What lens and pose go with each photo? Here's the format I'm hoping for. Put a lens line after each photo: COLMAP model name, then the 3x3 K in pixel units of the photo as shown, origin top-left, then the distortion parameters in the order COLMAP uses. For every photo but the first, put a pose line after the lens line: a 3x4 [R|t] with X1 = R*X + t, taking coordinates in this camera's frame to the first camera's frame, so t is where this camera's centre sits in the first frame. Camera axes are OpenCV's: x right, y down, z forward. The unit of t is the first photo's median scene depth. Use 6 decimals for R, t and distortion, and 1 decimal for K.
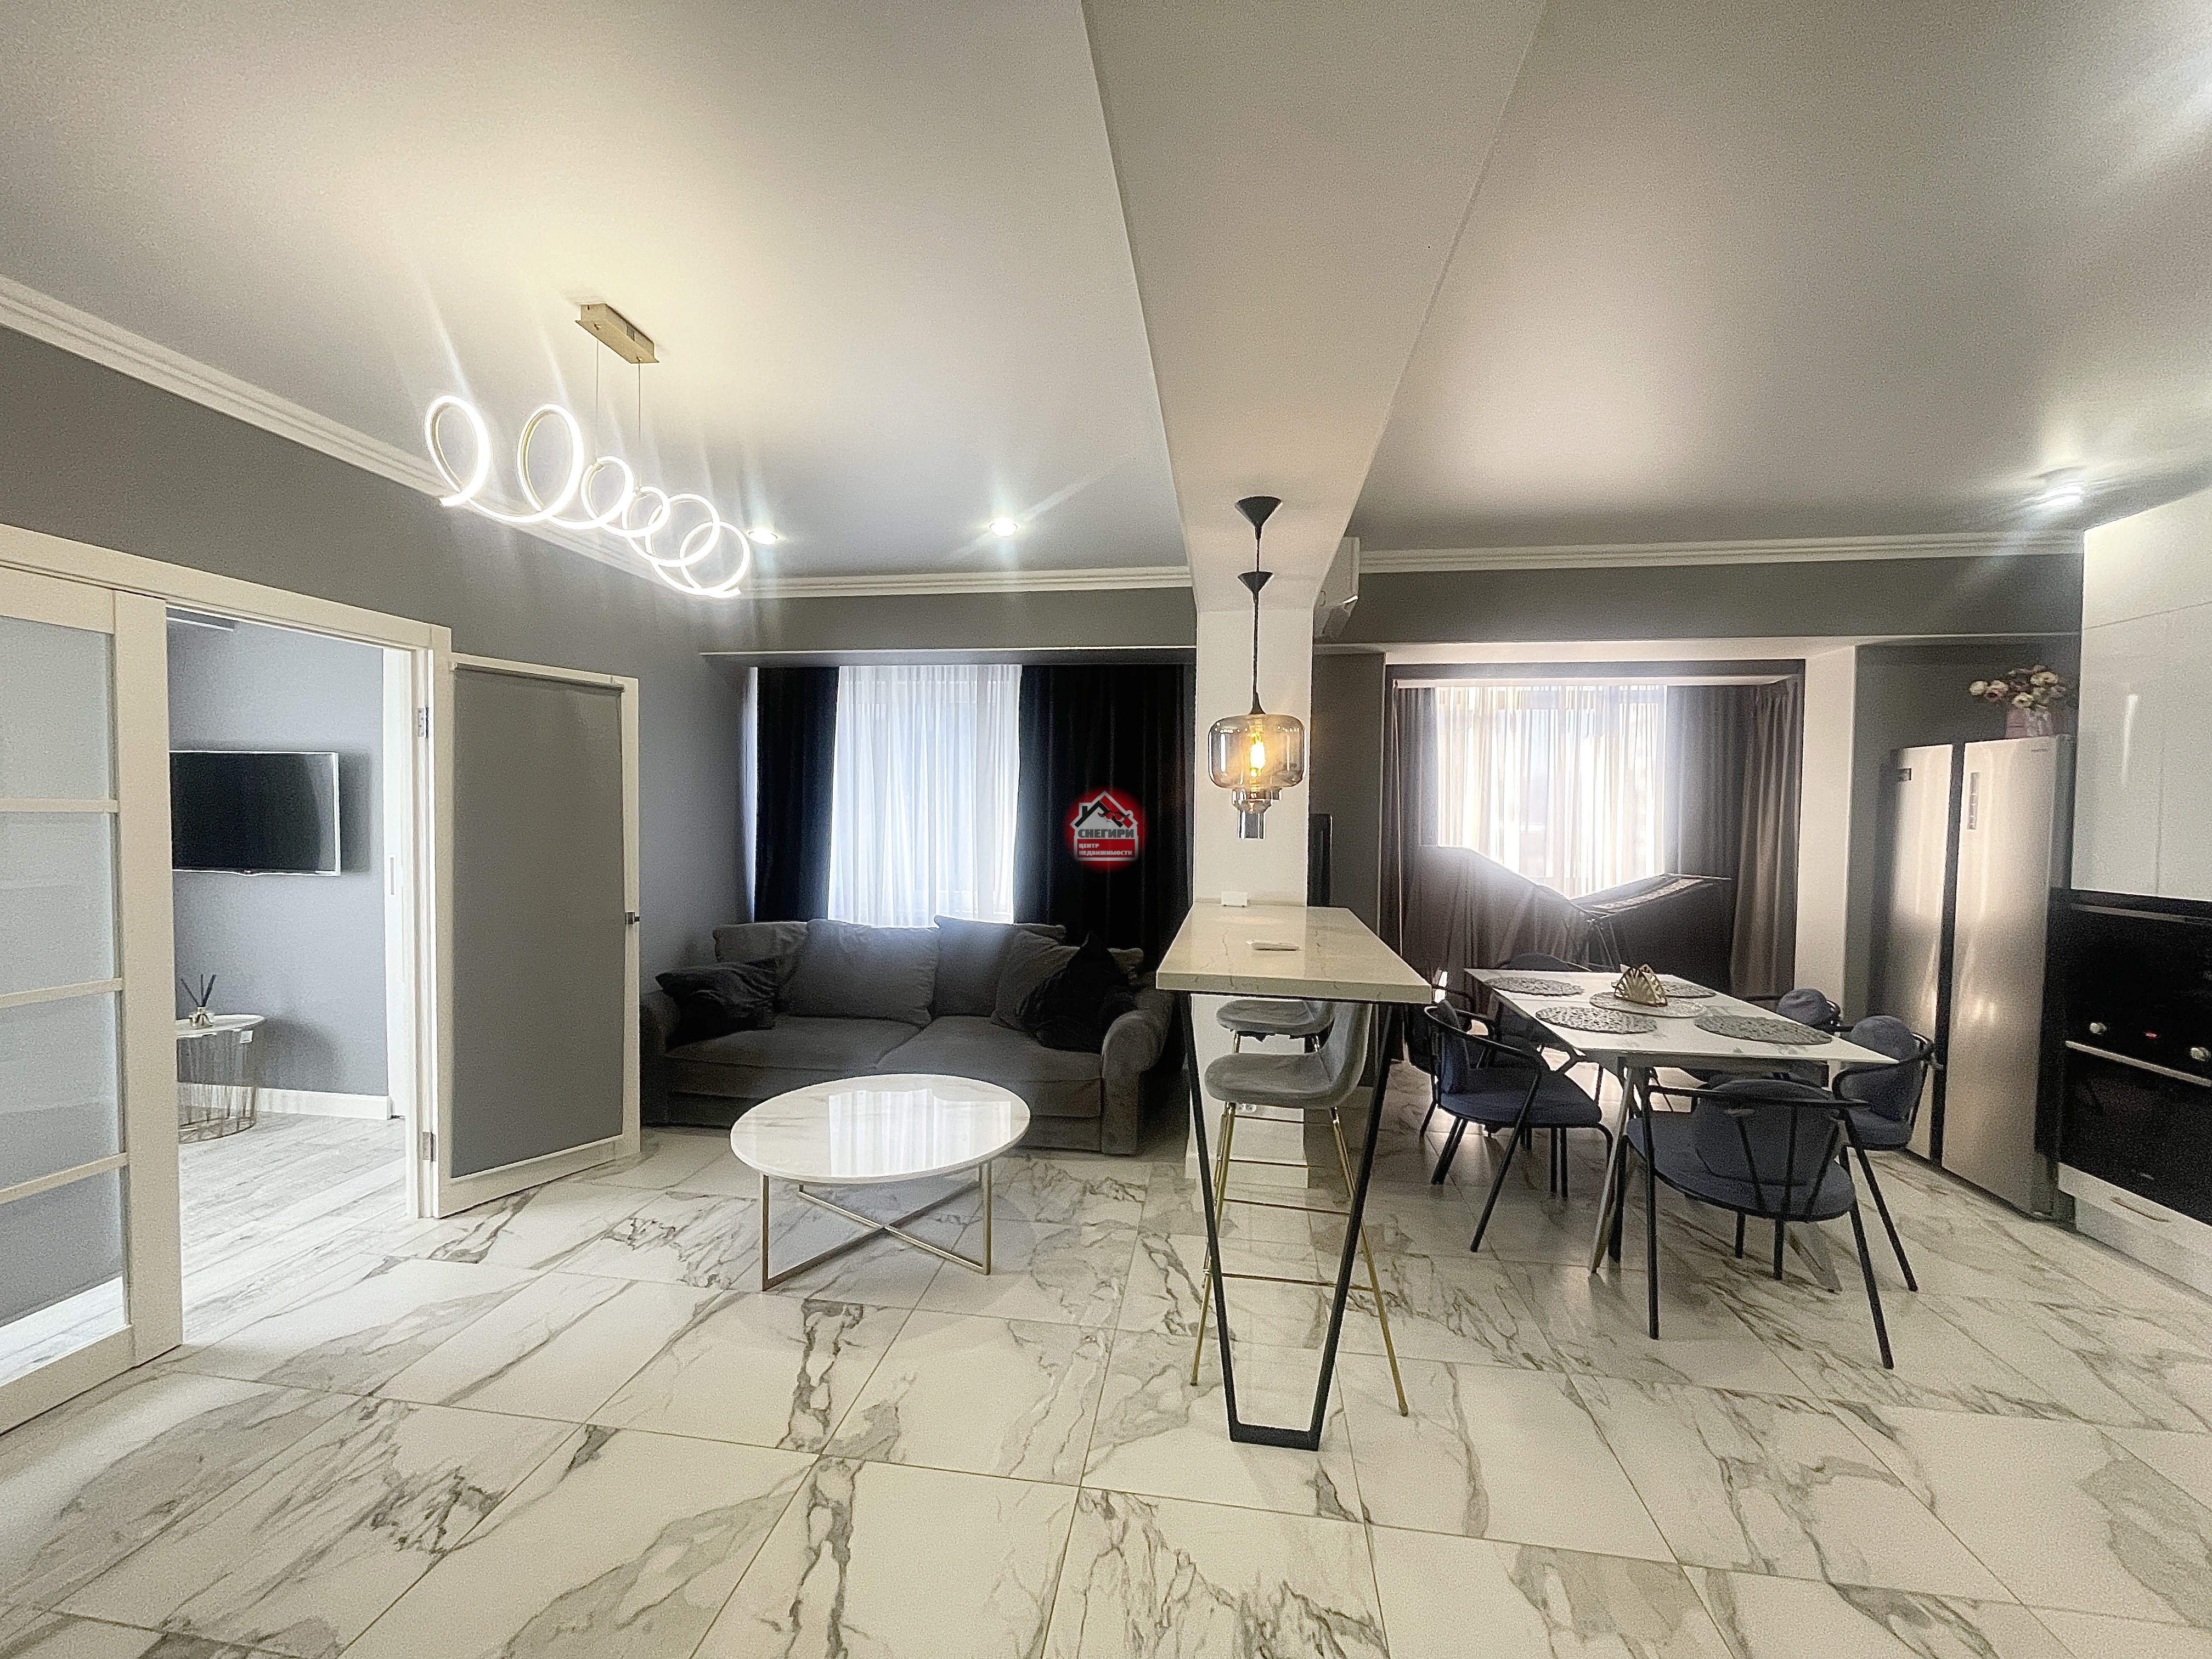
lens RADIAL K [[889.9, 0, 1096.9], [0, 889.9, 838.3], [0, 0, 1]] dist [-0.001237, -0.000735]
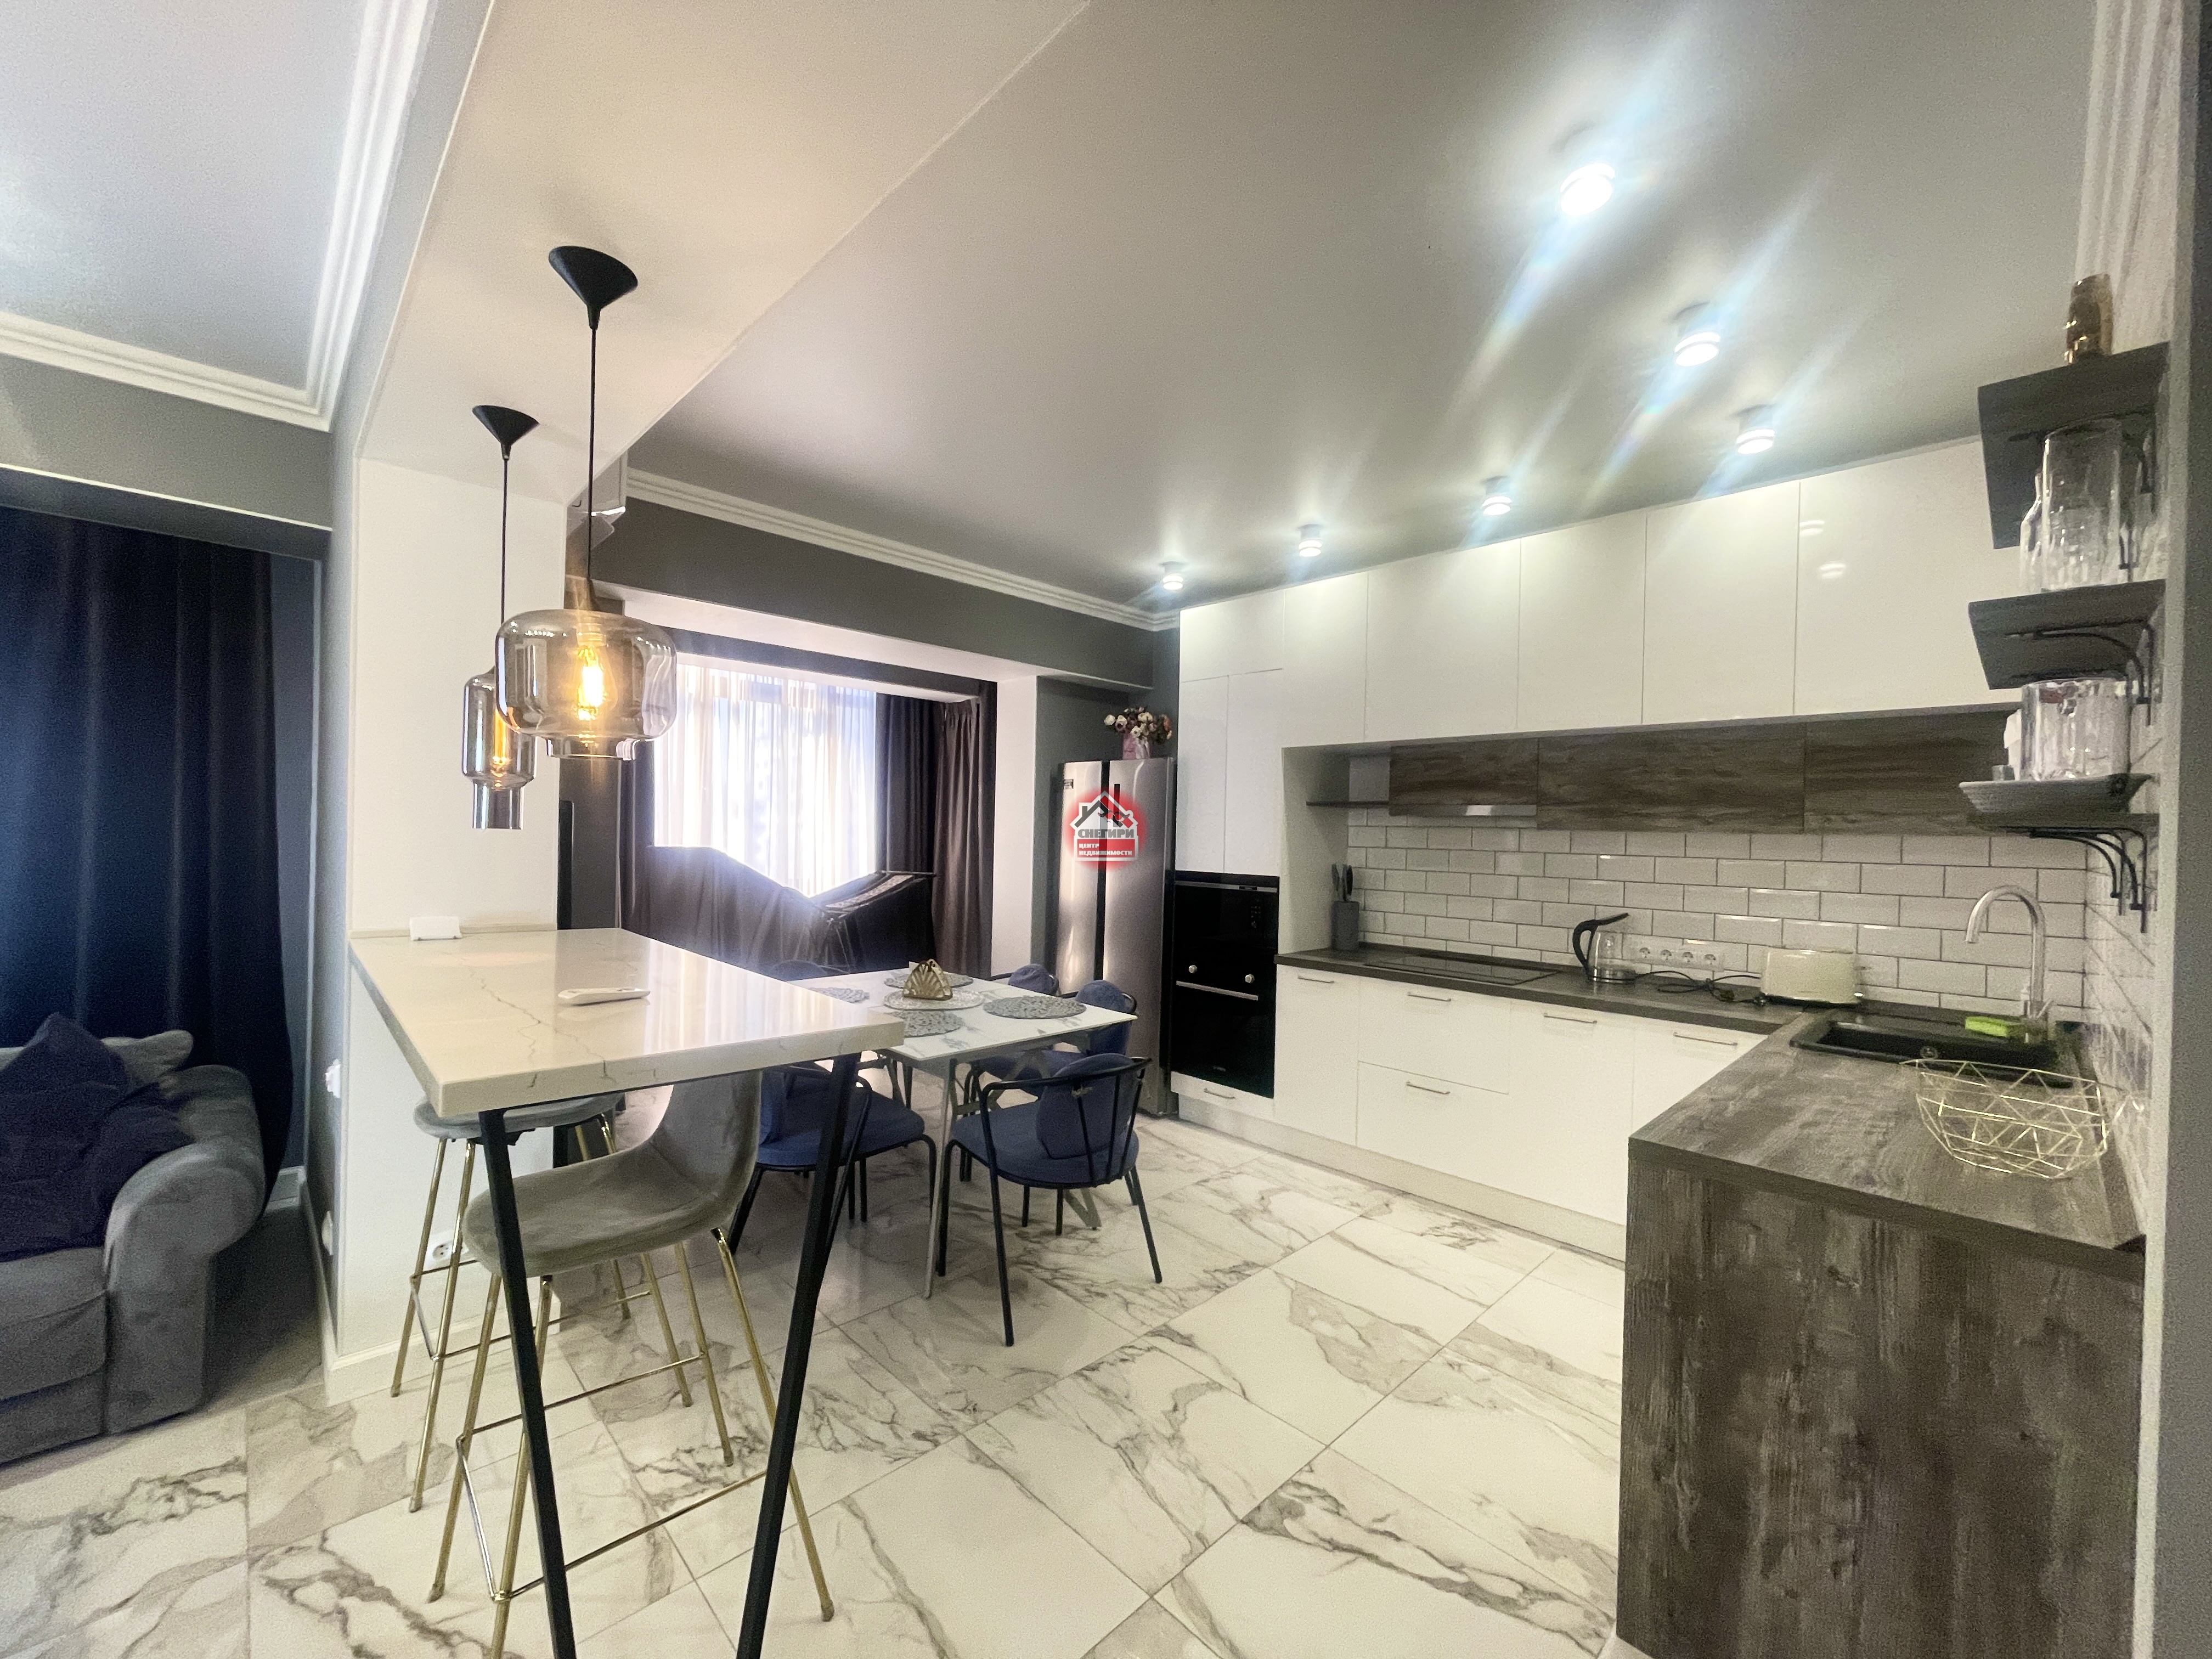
lens RADIAL K [[889.9, 0, 1096.9], [0, 889.9, 838.3], [0, 0, 1]] dist [-0.001237, -0.000735]
pose [[0.604983, -0.001458, 0.796237, -0.064856], [0.008124, 0.999958, -0.004341, 0.011452], [-0.796197, 0.009095, 0.604969, 0.249323]]
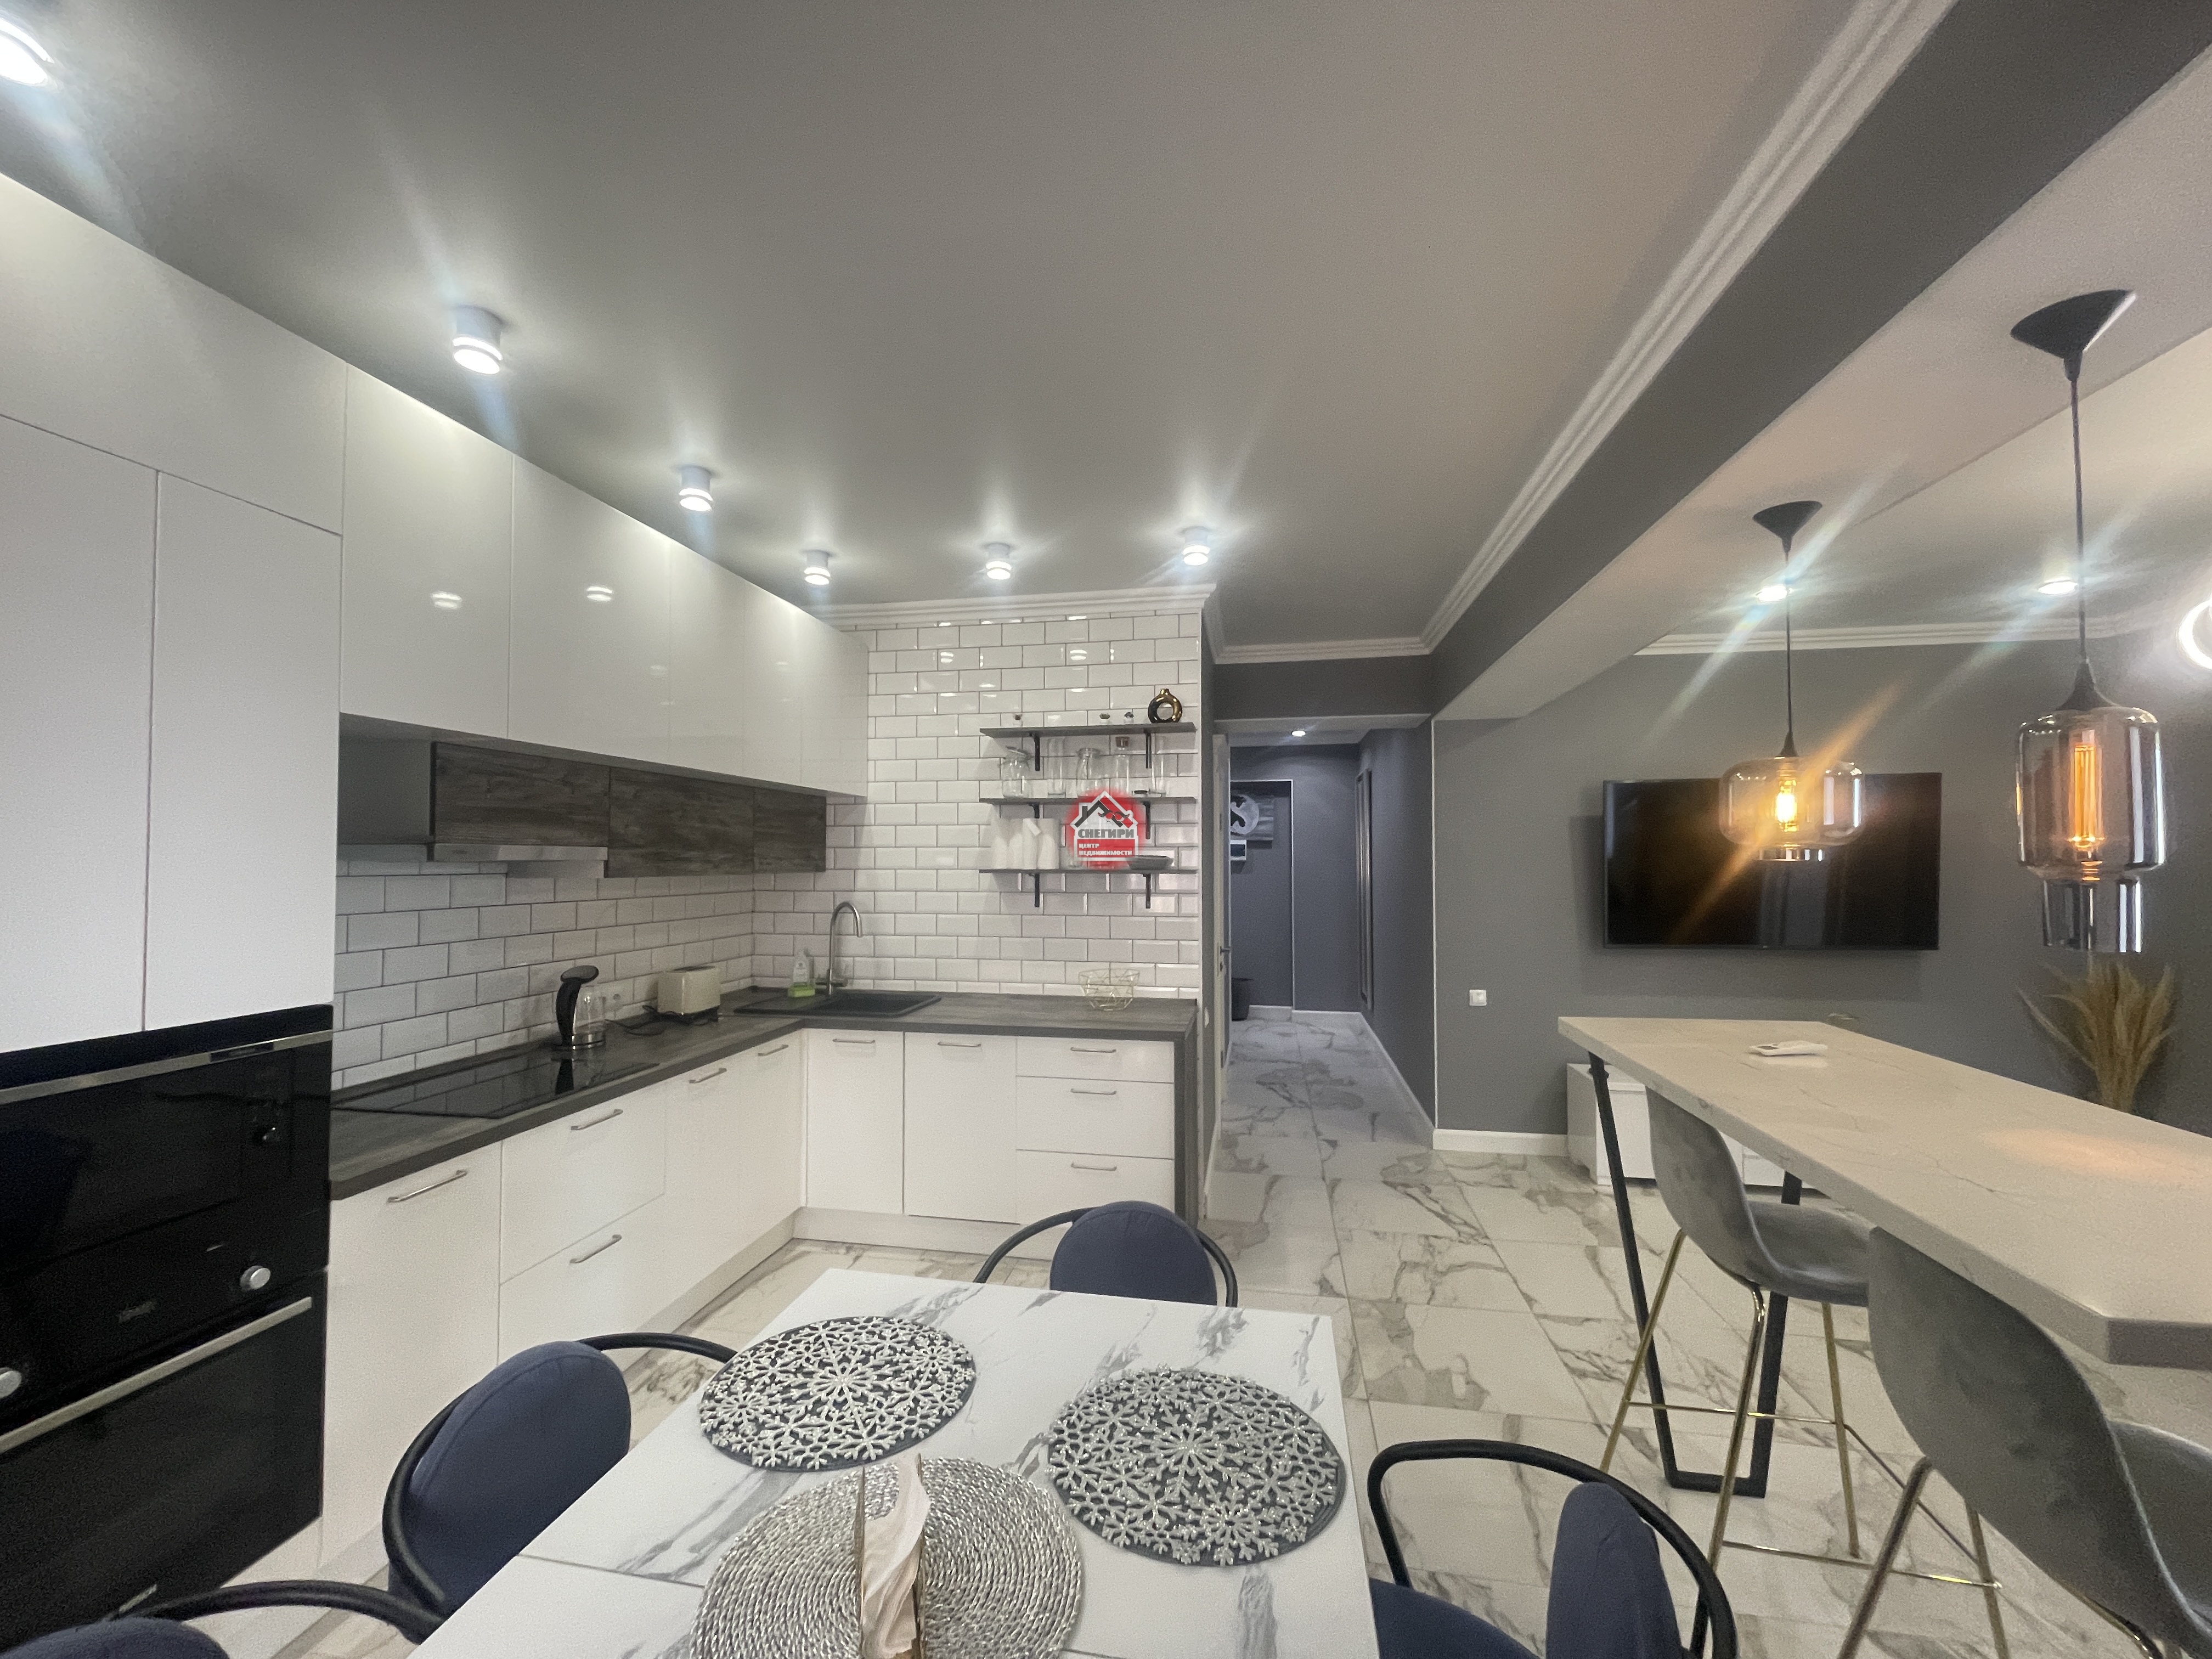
lens RADIAL K [[887.2, 0, 1095.3], [0, 887.2, 840.1], [0, 0, 1]] dist [-0.000586, -0.000206]
pose [[-0.999326, -0.008396, 0.035736, 0.547109], [-0.008075, 0.999926, 0.009119, -0.044110], [-0.035810, 0.008824, -0.999320, 1.264843]]
